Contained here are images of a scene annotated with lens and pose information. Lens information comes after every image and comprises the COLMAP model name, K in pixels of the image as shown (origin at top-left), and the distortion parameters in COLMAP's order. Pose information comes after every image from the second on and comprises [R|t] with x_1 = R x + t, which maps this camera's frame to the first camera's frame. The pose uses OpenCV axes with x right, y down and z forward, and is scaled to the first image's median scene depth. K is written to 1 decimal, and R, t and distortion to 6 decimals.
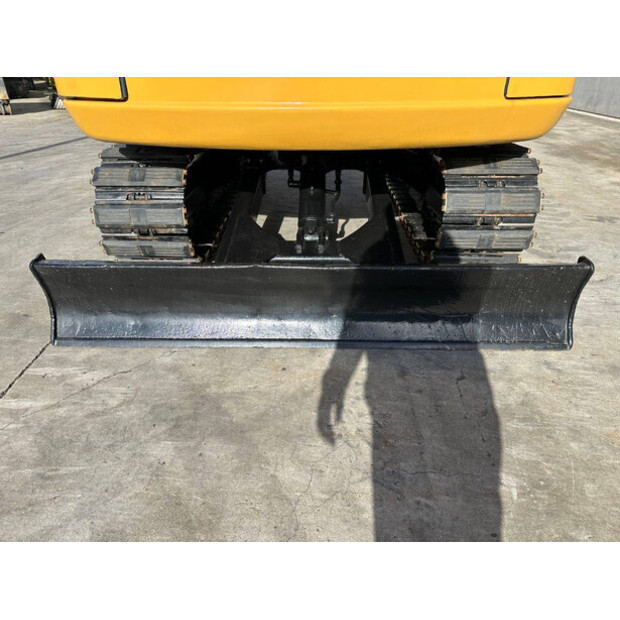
lens RADIAL K [[442.7, 0, 312.0], [0, 442.7, 312.8], [0, 0, 1]] dist [0.014217, -0.014442]
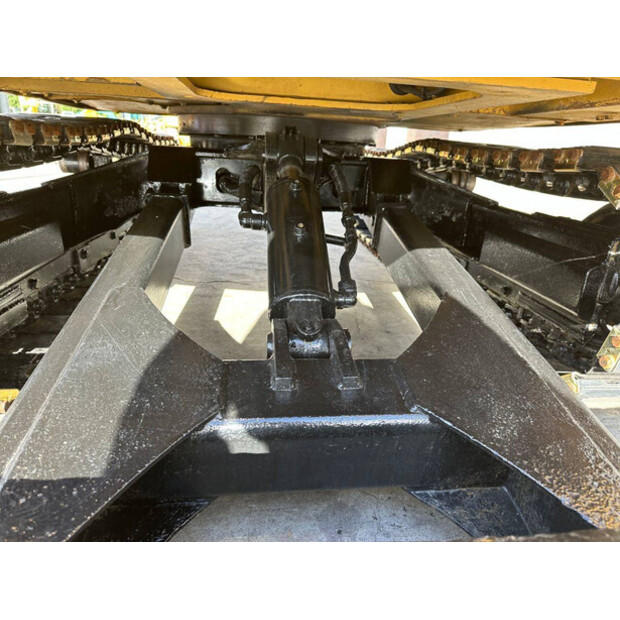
lens RADIAL K [[442.7, 0, 308.9], [0, 442.7, 310.2], [0, 0, 1]] dist [0.014217, -0.014442]
pose [[0.989208, 0.010030, 0.146174, -0.059785], [0.013996, 0.986623, -0.162415, -0.146105], [-0.145847, 0.162708, 0.975835, 0.655271]]
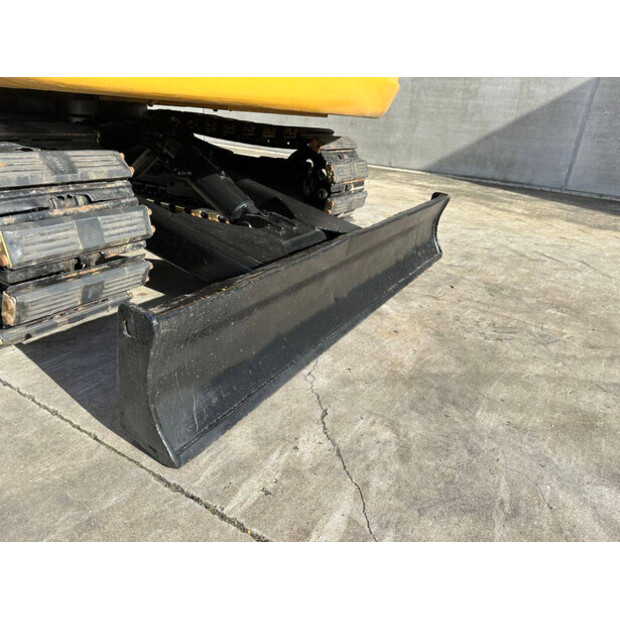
lens RADIAL K [[442.7, 0, 309.8], [0, 442.7, 308.6], [0, 0, 1]] dist [0.014217, -0.014442]
pose [[0.482147, -0.309970, 0.819422, -0.790012], [0.363934, 0.921662, 0.134506, -0.102510], [-0.796923, 0.233364, 0.557185, 0.488924]]
